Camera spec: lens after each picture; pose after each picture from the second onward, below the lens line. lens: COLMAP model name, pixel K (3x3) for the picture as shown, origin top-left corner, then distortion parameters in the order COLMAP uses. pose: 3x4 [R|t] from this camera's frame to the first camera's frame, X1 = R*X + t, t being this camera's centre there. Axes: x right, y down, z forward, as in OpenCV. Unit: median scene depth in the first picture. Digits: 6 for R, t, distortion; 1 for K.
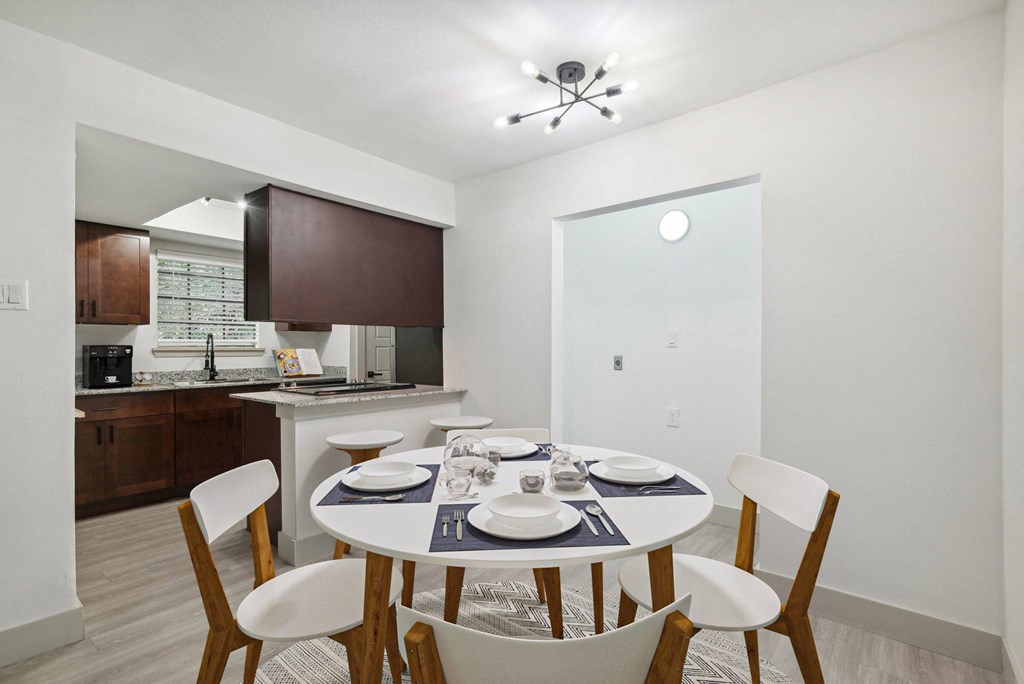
lens RADIAL K [[468.9, 0, 512.0], [0, 468.9, 342.0], [0, 0, 1]] dist [-0.002290, -0.000280]
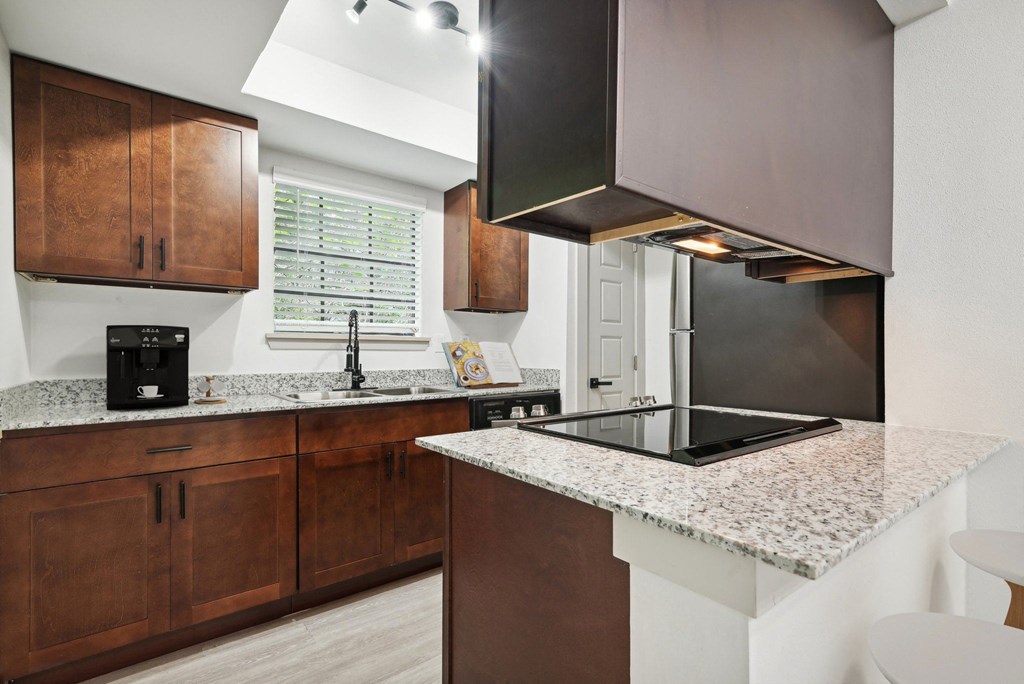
lens RADIAL K [[468.3, 0, 514.4], [0, 468.3, 347.3], [0, 0, 1]] dist [0.000750, -0.000037]
pose [[0.977568, 0.005769, -0.210543, -0.335133], [-0.004662, 0.999973, 0.005754, 0.025063], [0.210570, -0.004643, 0.977568, 0.484890]]
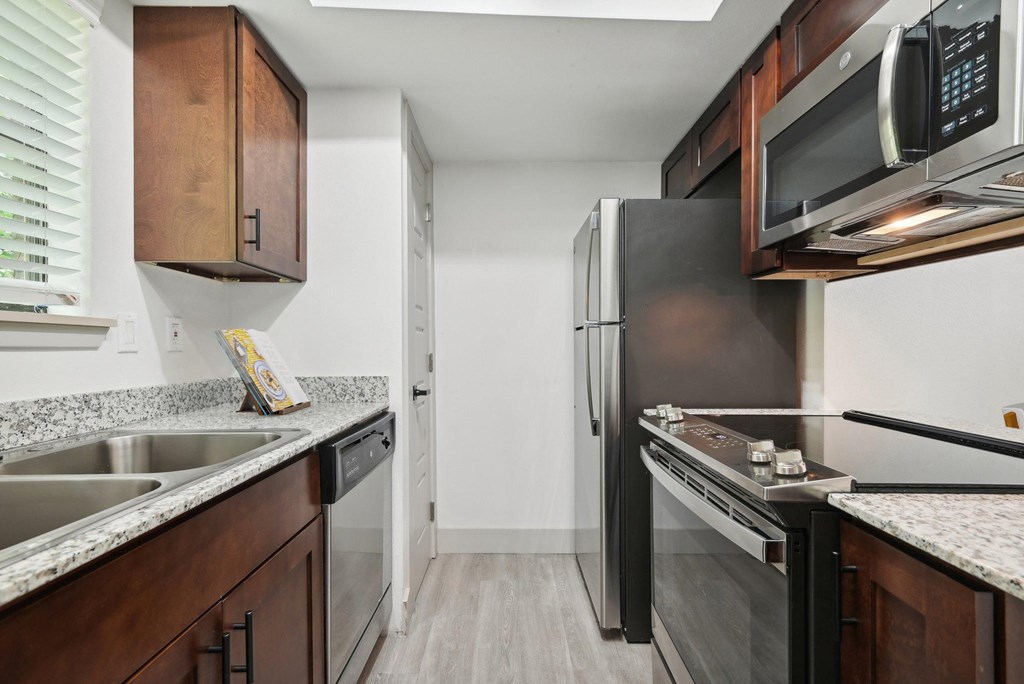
lens RADIAL K [[468.9, 0, 512.0], [0, 468.9, 342.0], [0, 0, 1]] dist [-0.002290, -0.000280]
pose [[0.765571, 0.011214, 0.643254, -0.615872], [-0.010872, 0.999931, -0.004493, 0.029022], [-0.643260, -0.003554, 0.765640, 0.752824]]
